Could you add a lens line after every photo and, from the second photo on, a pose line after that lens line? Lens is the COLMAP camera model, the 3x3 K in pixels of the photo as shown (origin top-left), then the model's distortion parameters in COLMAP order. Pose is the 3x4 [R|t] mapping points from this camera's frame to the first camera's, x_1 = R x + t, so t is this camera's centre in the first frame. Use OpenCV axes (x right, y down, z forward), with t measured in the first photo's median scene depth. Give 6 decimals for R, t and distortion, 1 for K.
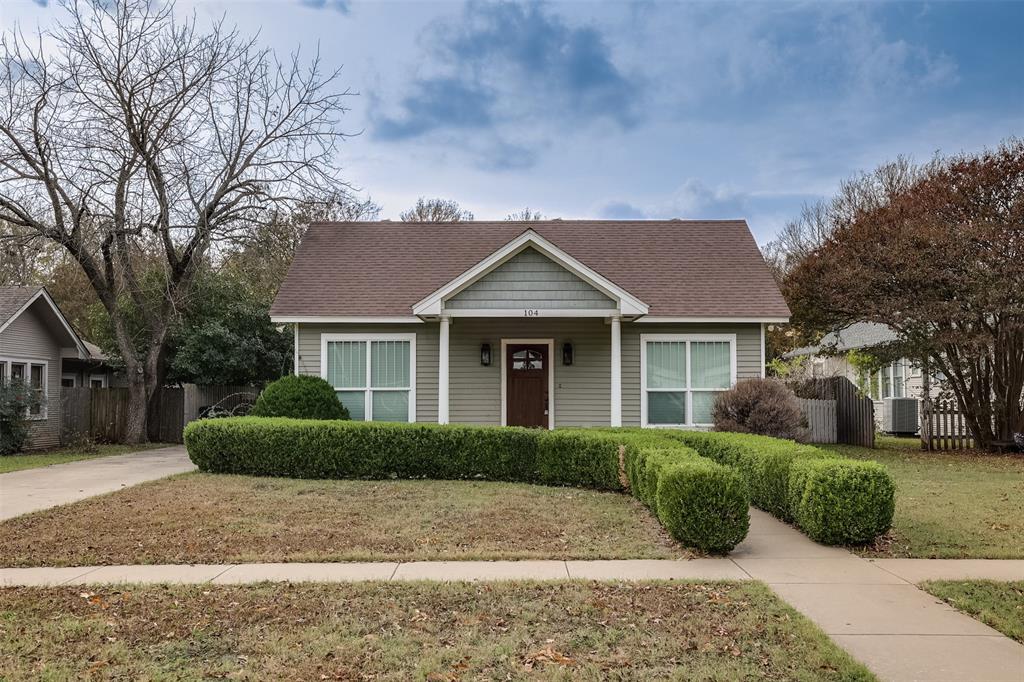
lens RADIAL K [[1009.9, 0, 511.7], [0, 1009.9, 371.8], [0, 0, 1]] dist [0.059762, -0.004486]
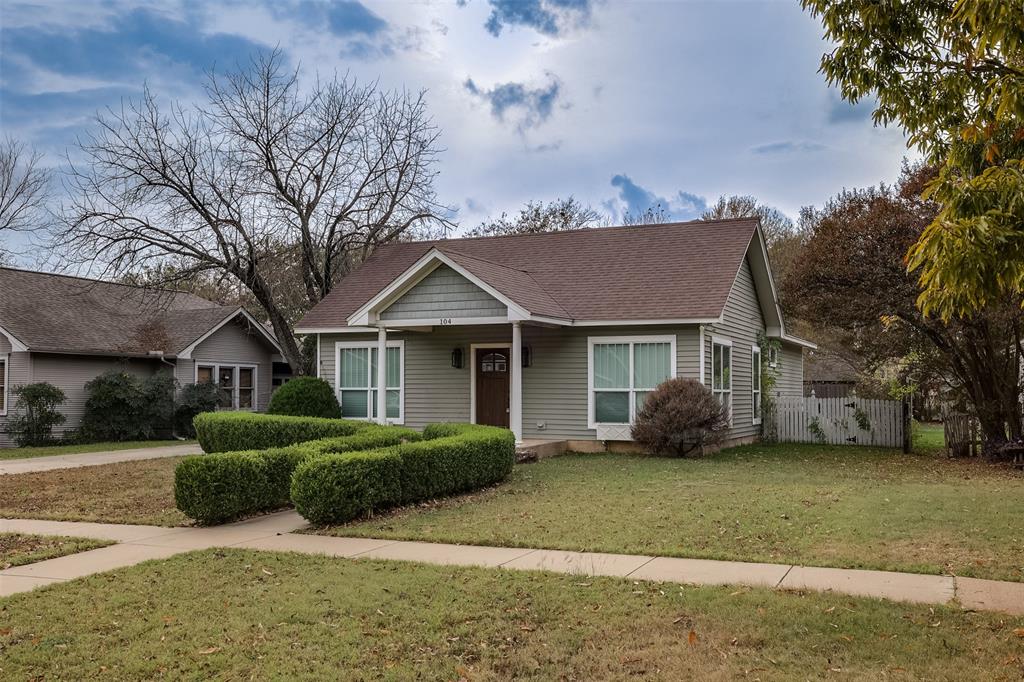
lens RADIAL K [[1009.9, 0, 511.7], [0, 1009.9, 371.8], [0, 0, 1]] dist [0.059762, -0.004486]
pose [[0.910098, -0.005815, -0.414353, 0.491436], [0.007293, 0.999971, 0.001985, -0.003704], [0.414329, -0.004828, 0.910114, 0.007923]]
